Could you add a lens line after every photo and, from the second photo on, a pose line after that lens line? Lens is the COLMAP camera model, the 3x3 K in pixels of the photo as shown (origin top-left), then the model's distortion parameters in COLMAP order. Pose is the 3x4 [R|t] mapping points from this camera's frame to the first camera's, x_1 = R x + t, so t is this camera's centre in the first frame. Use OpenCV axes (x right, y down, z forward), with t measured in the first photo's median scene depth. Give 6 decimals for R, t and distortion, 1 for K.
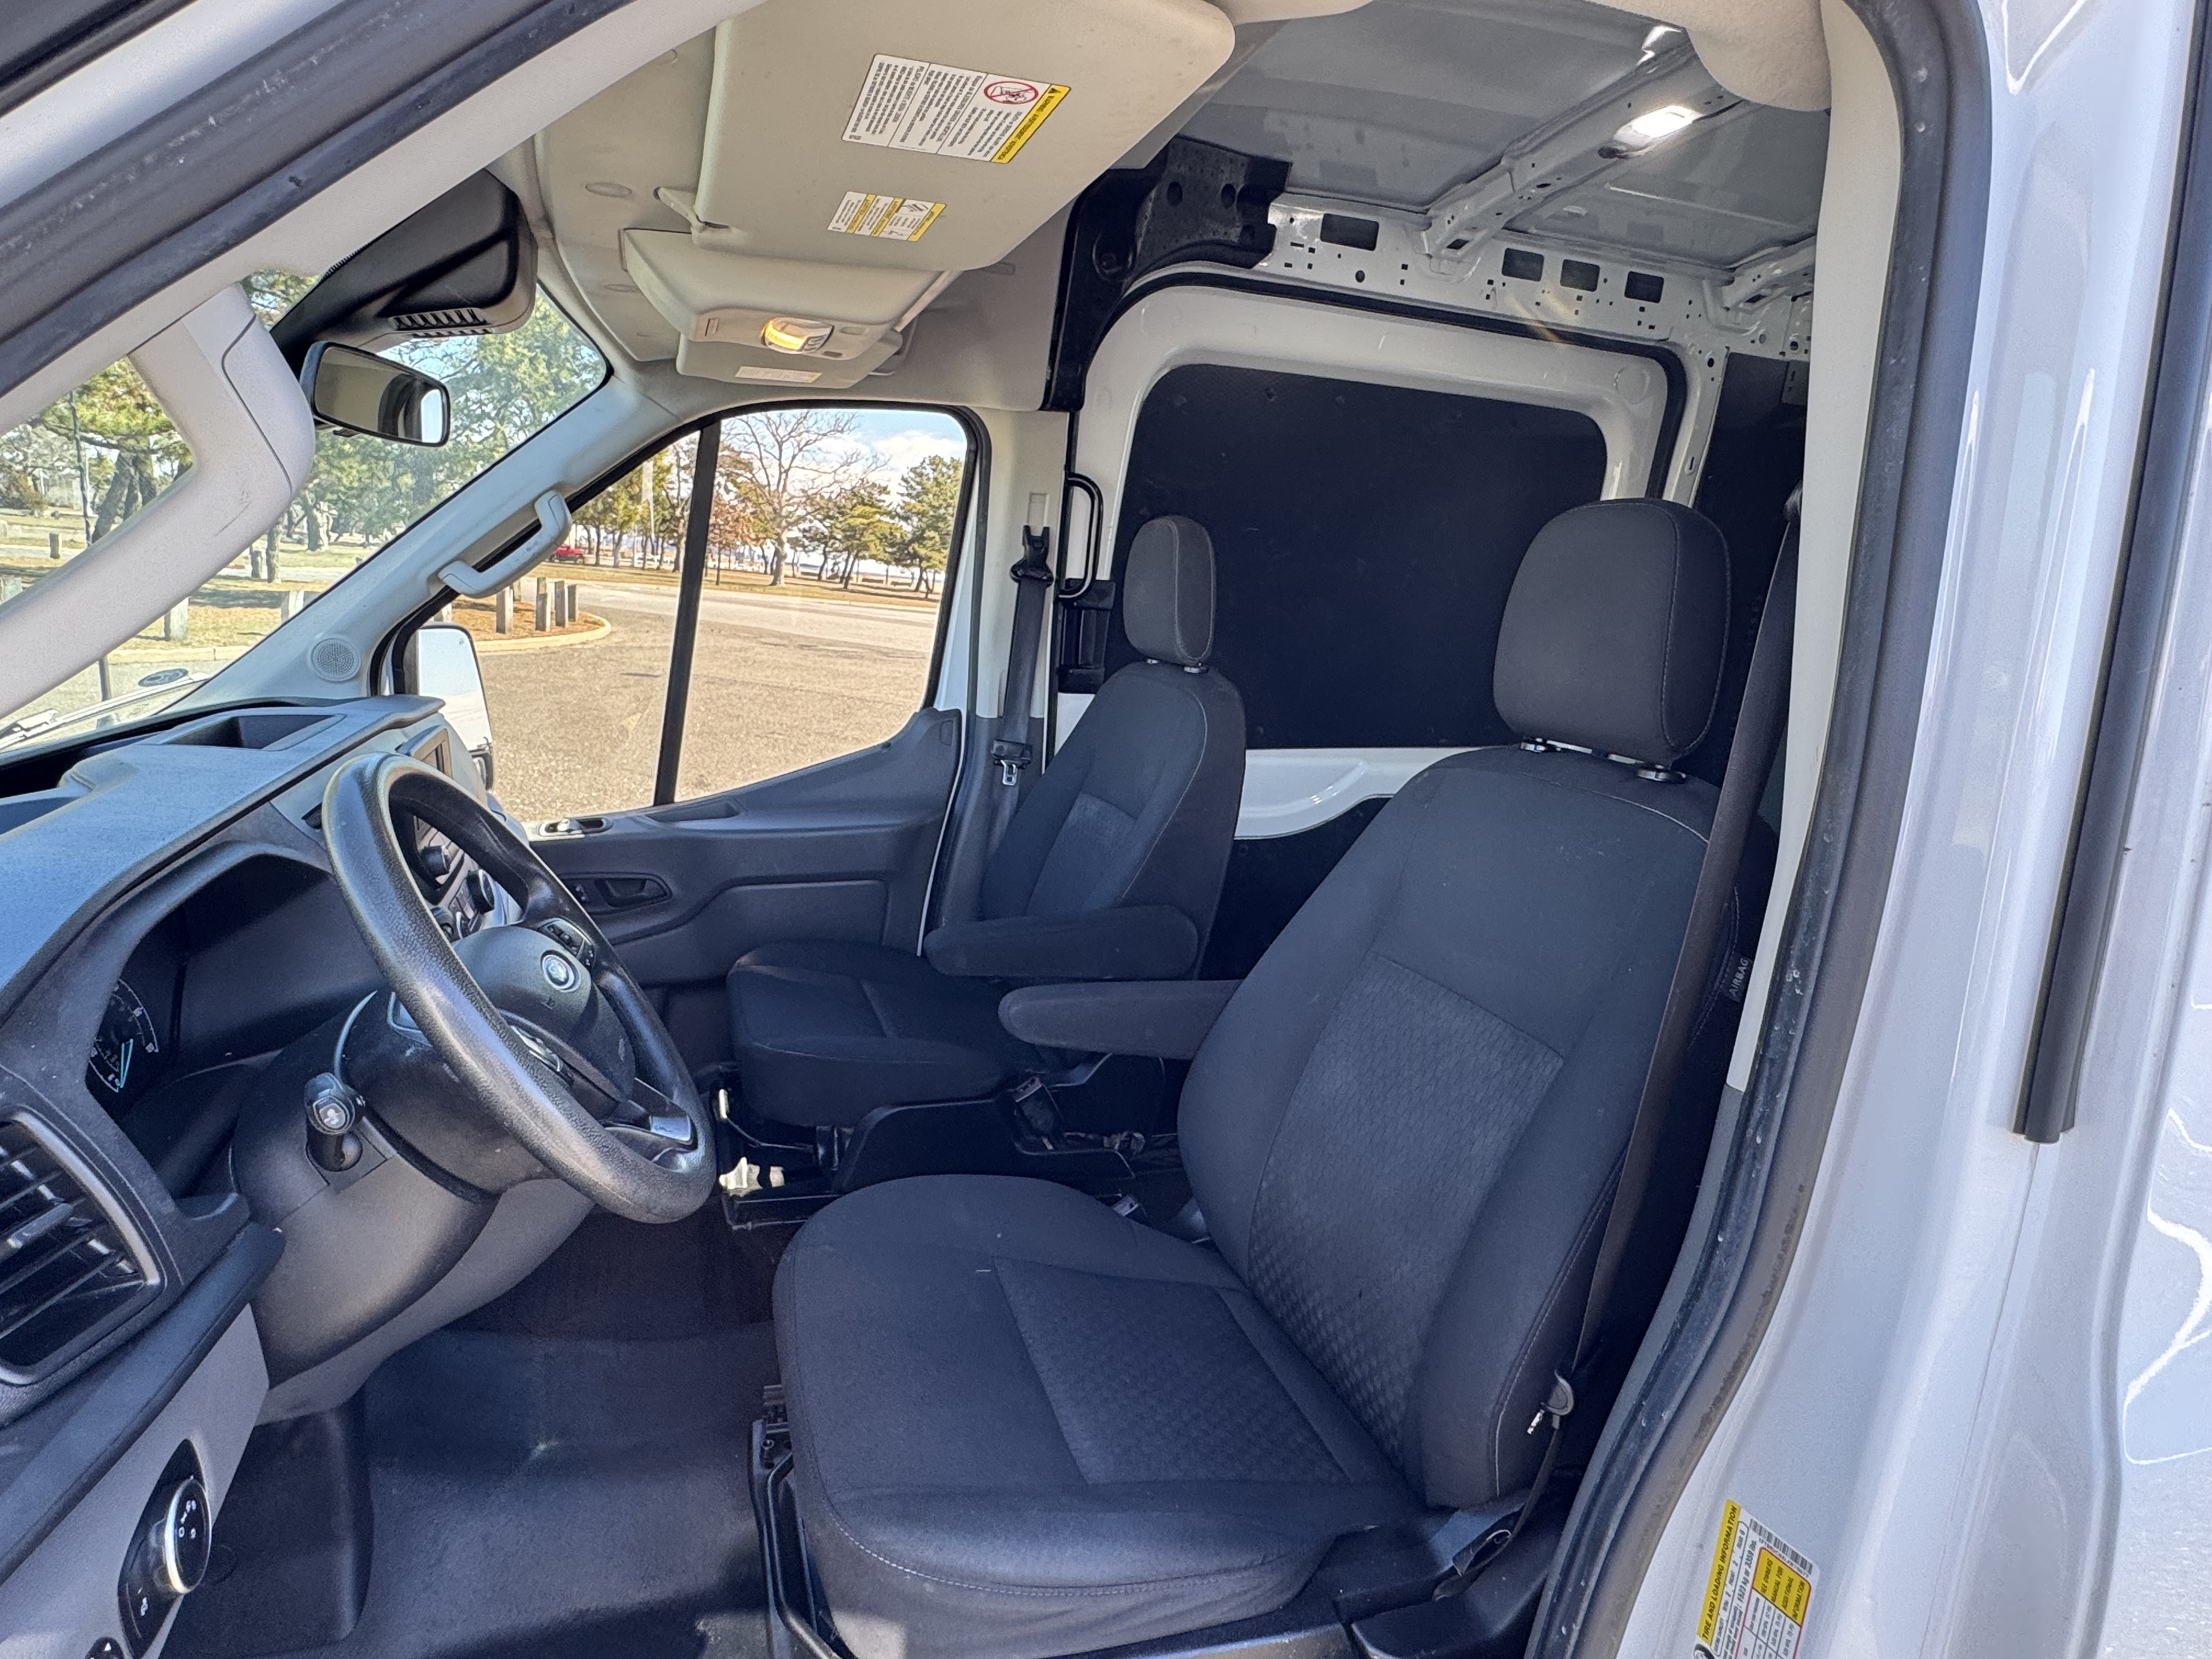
lens RADIAL K [[1218.6, 0, 1106.0], [0, 1218.6, 829.5], [0, 0, 1]] dist [0.012784, -0.001069]
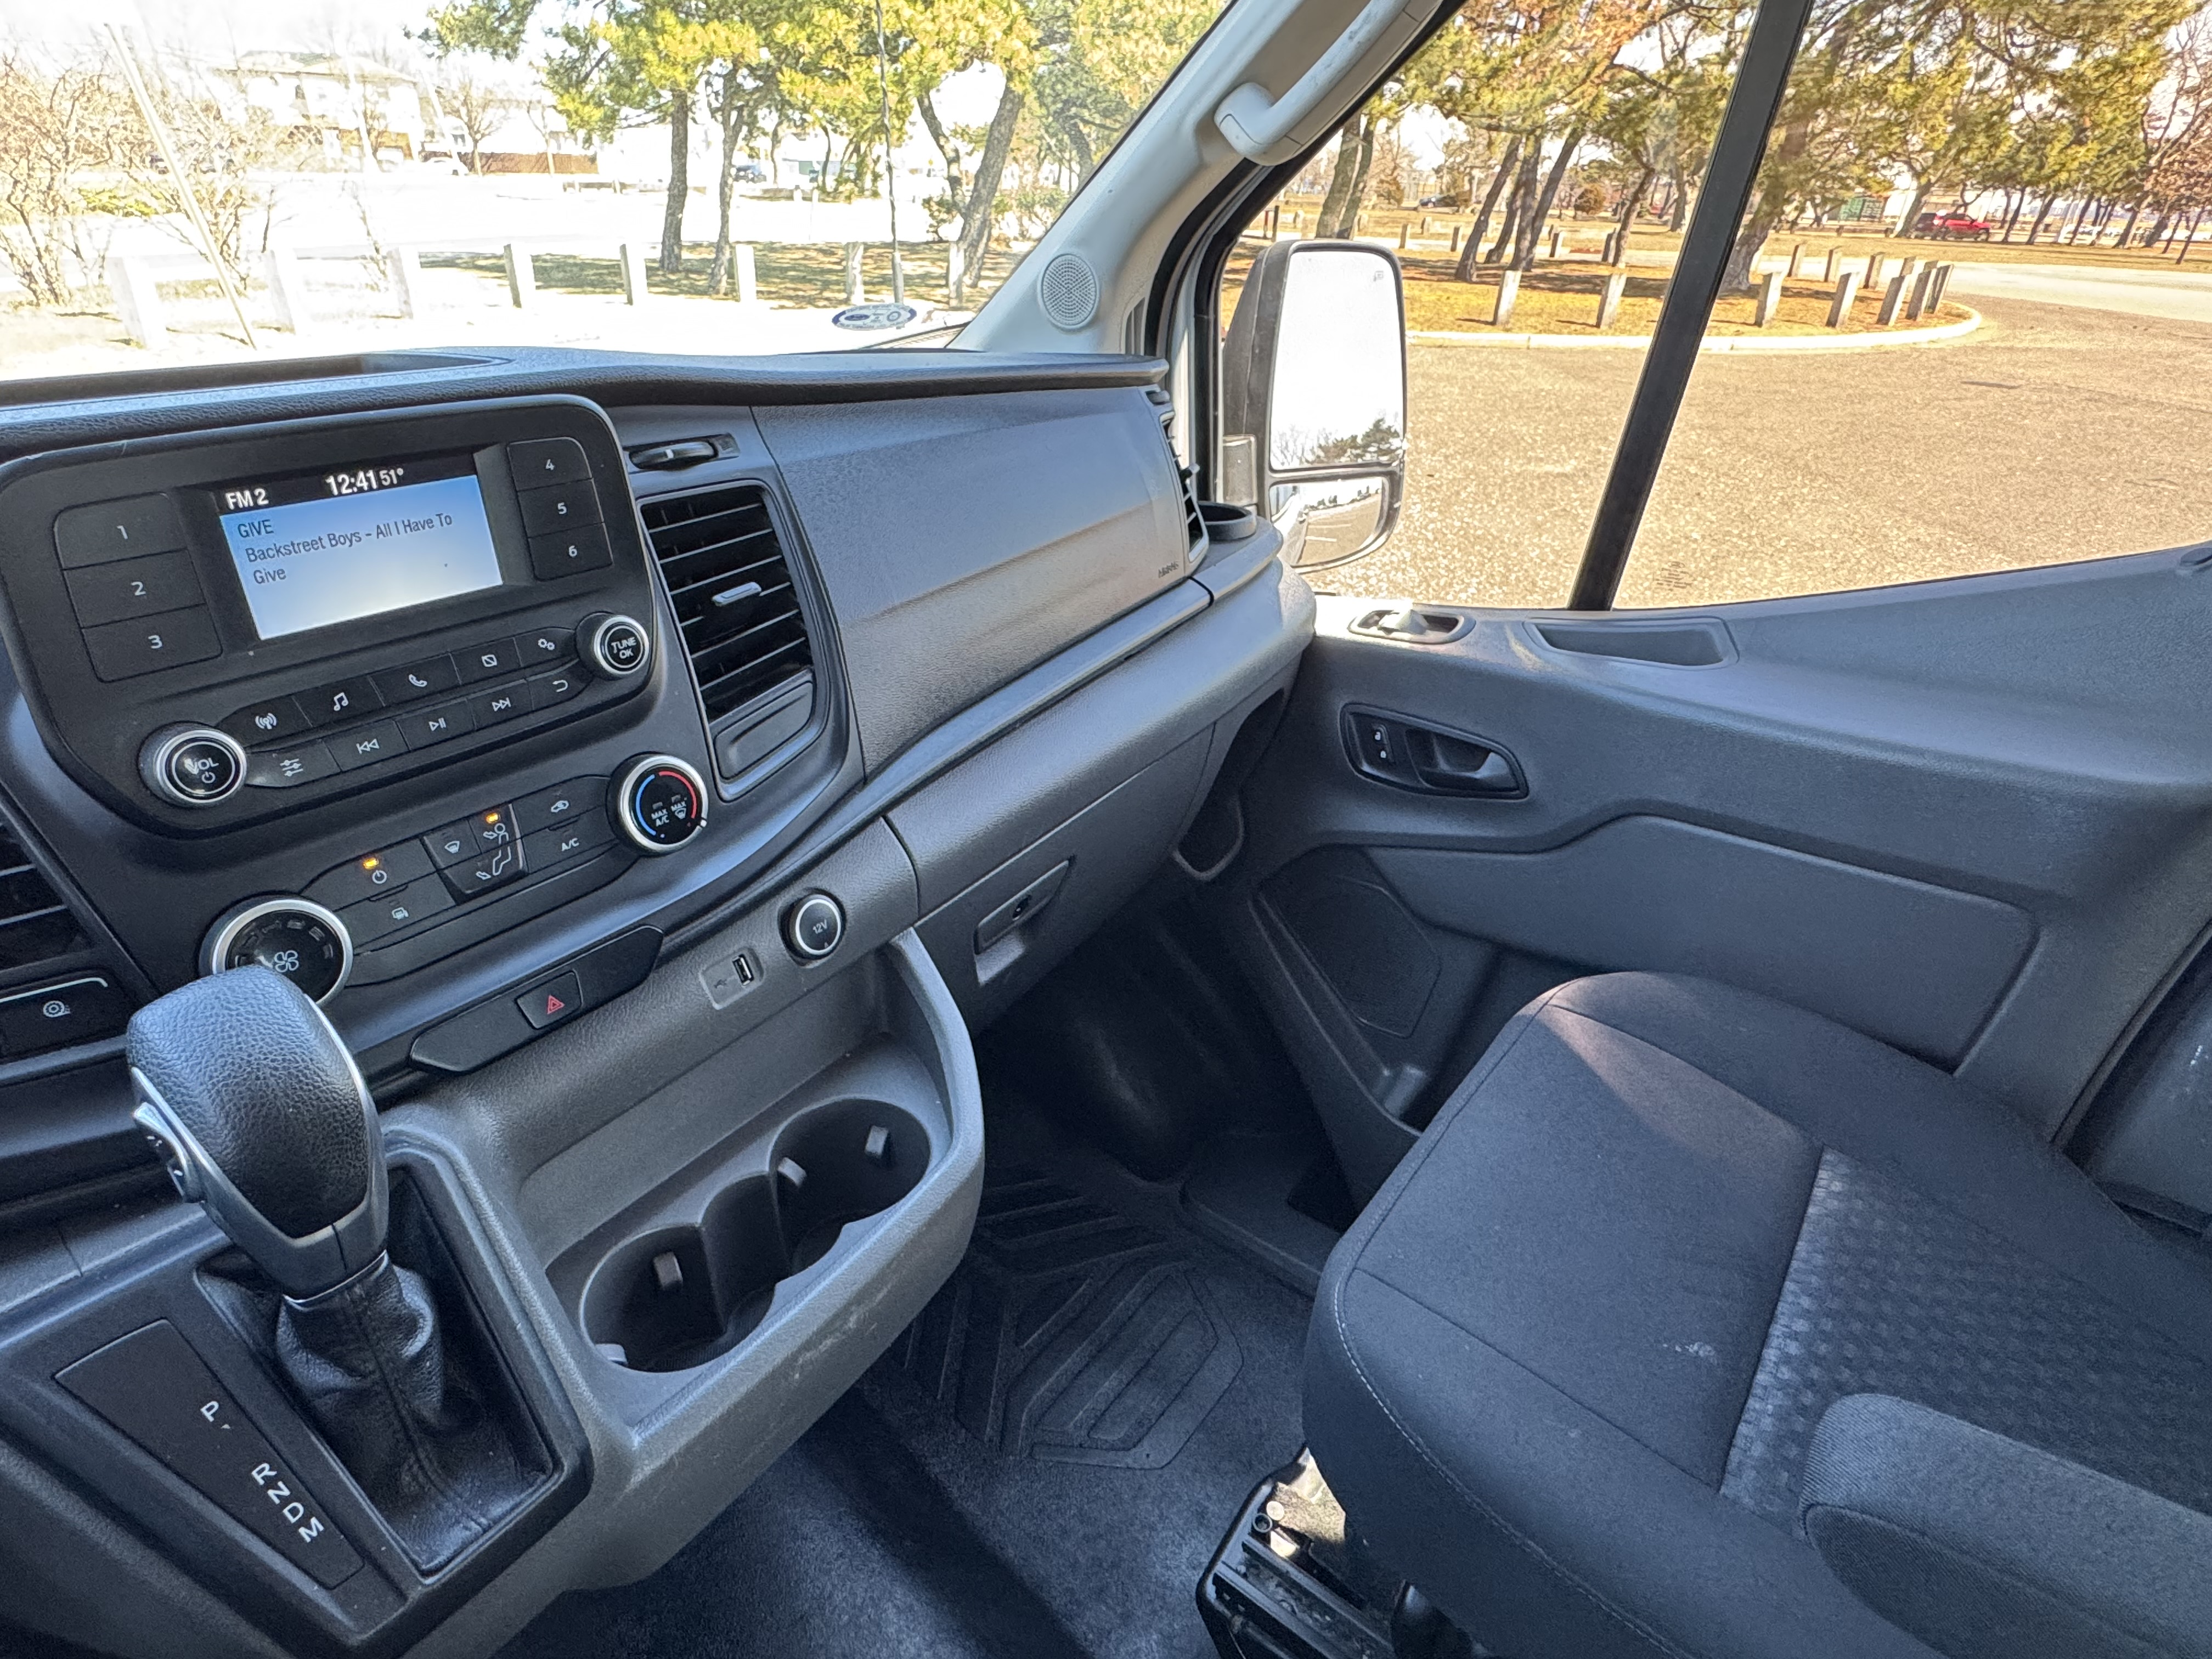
lens RADIAL K [[1189.4, 0, 1118.6], [0, 1189.4, 814.1], [0, 0, 1]] dist [0.011283, -0.001198]
pose [[0.550648, 0.325903, -0.768488, -0.057806], [-0.148524, 0.944197, 0.293996, -0.056518], [0.821418, -0.047749, 0.568324, 0.543957]]
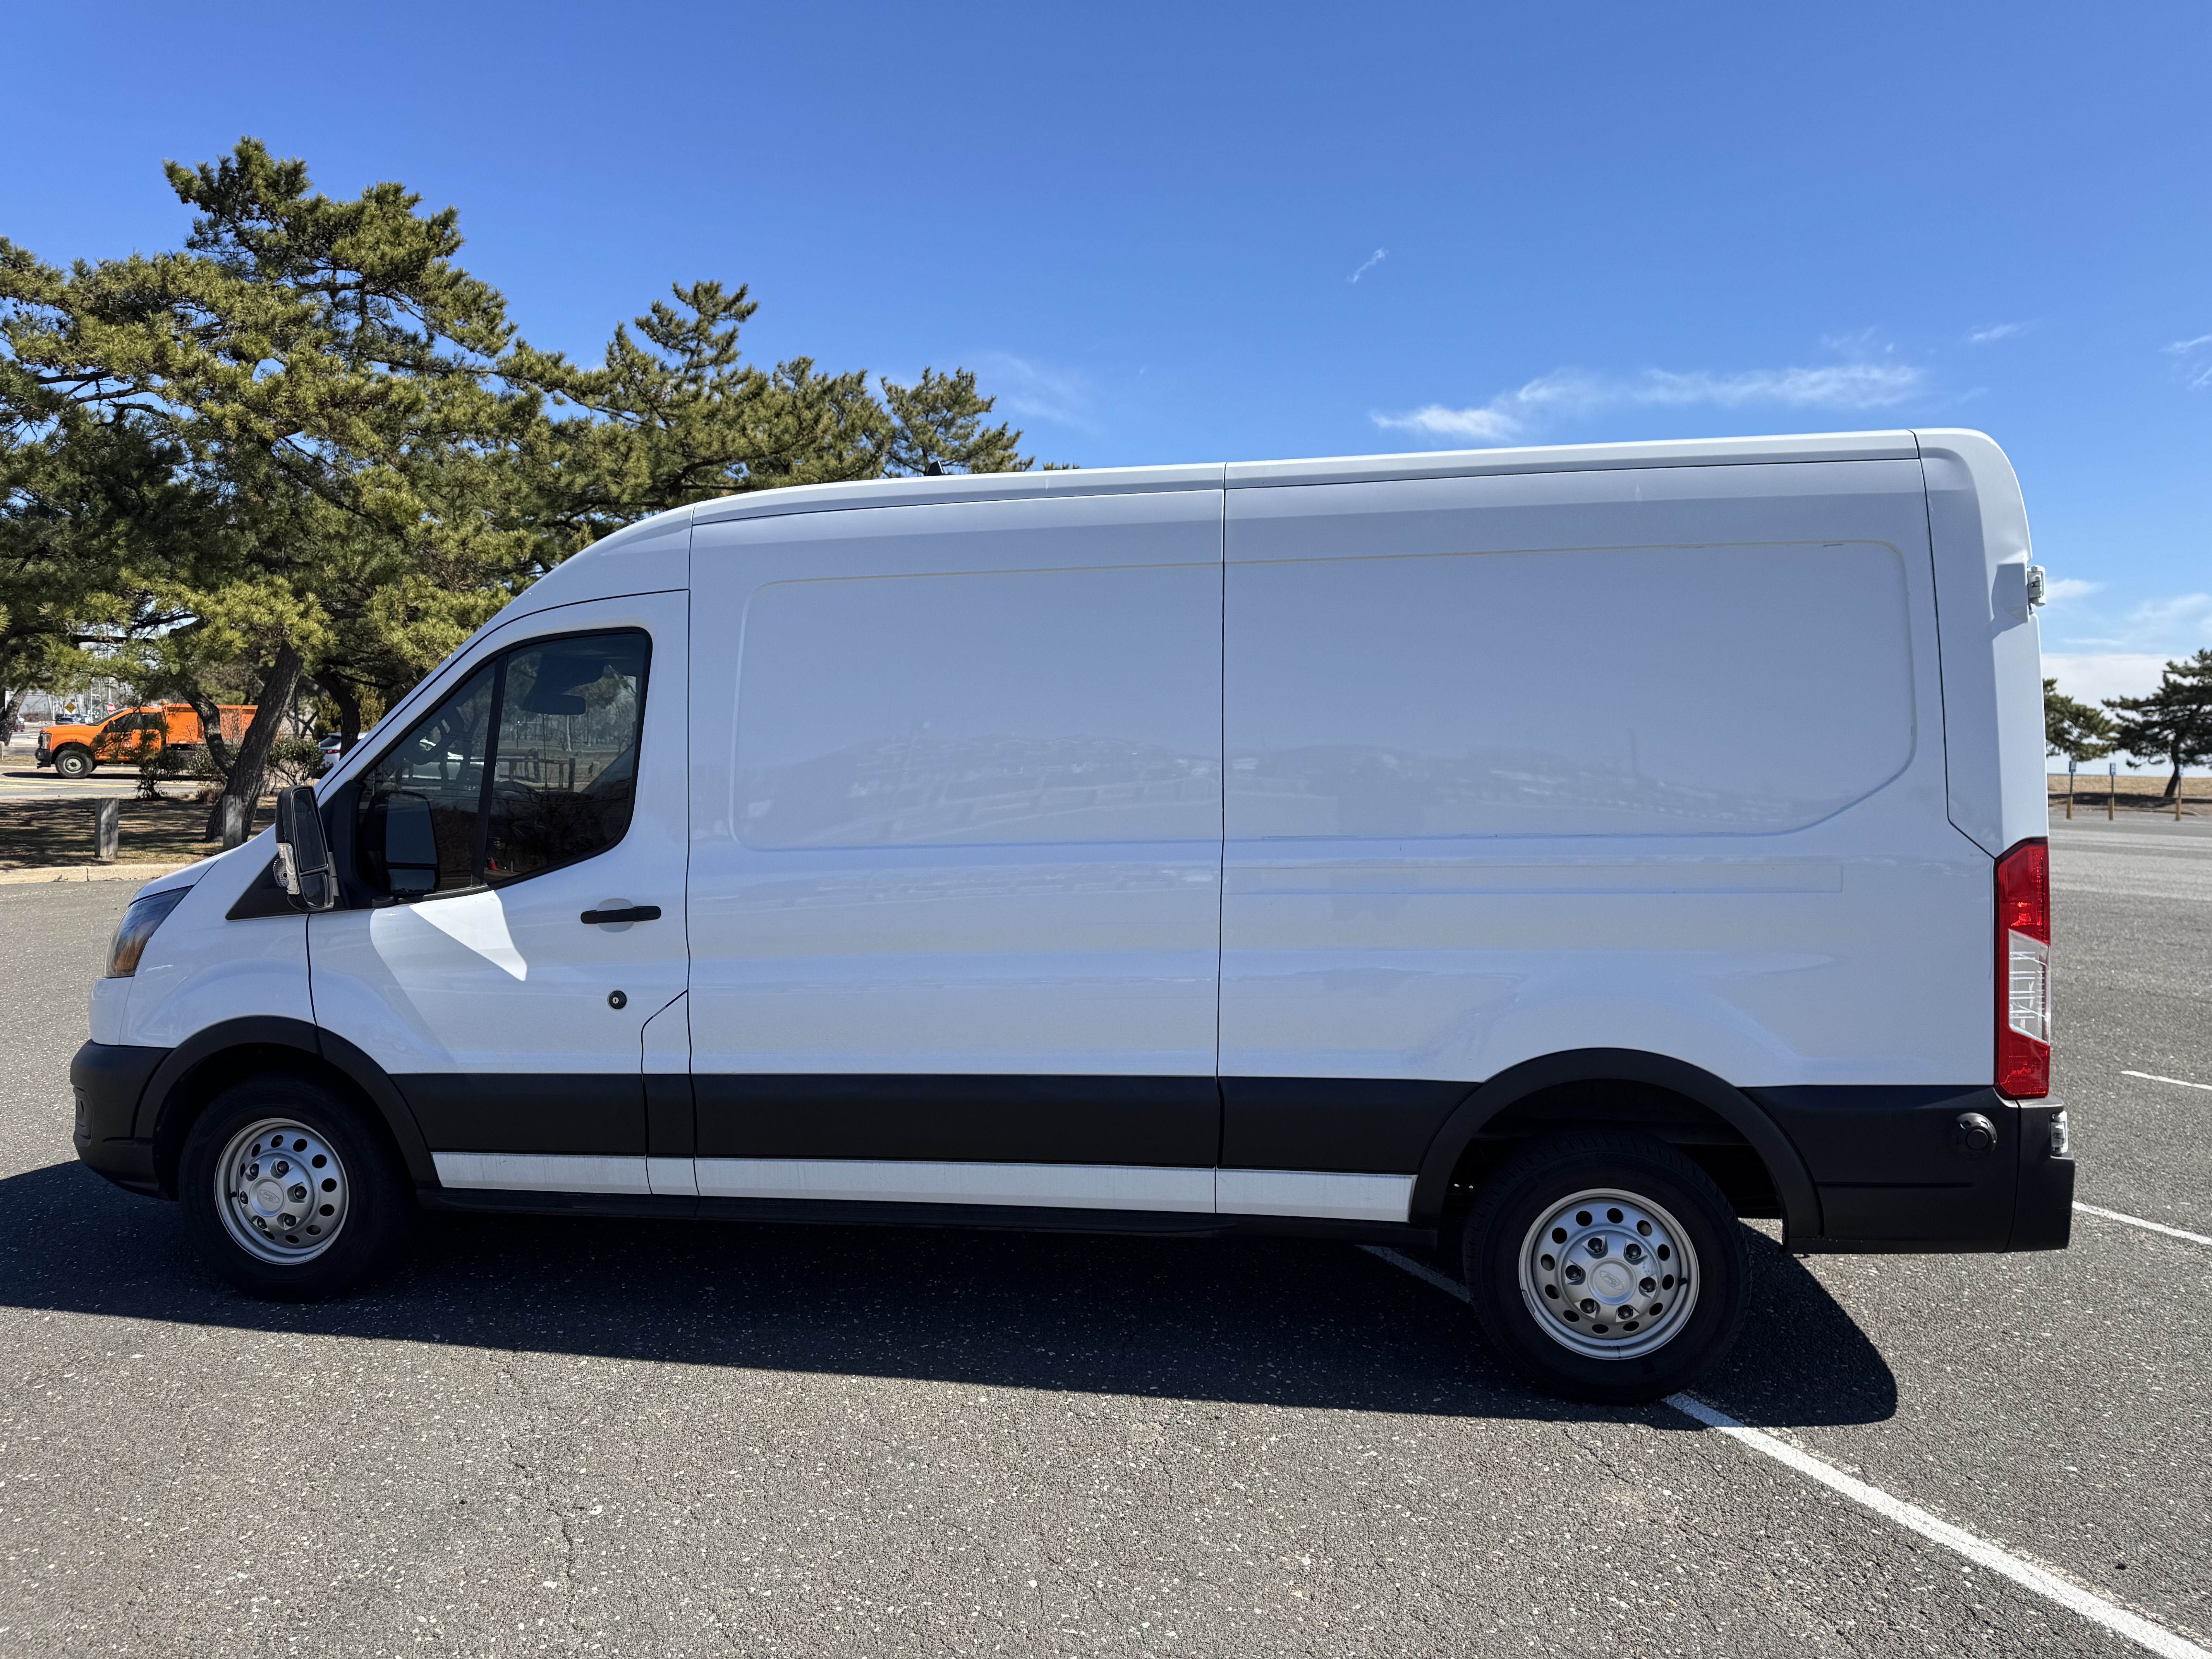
lens RADIAL K [[1546.5, 0, 1122.5], [0, 1546.5, 829.7], [0, 0, 1]] dist [0.003171, 0.028310]
pose [[0.872567, -0.040592, -0.486805, 1.149001], [-0.044555, 0.985774, -0.162062, 0.255397], [0.486458, 0.163100, 0.858345, -0.678323]]
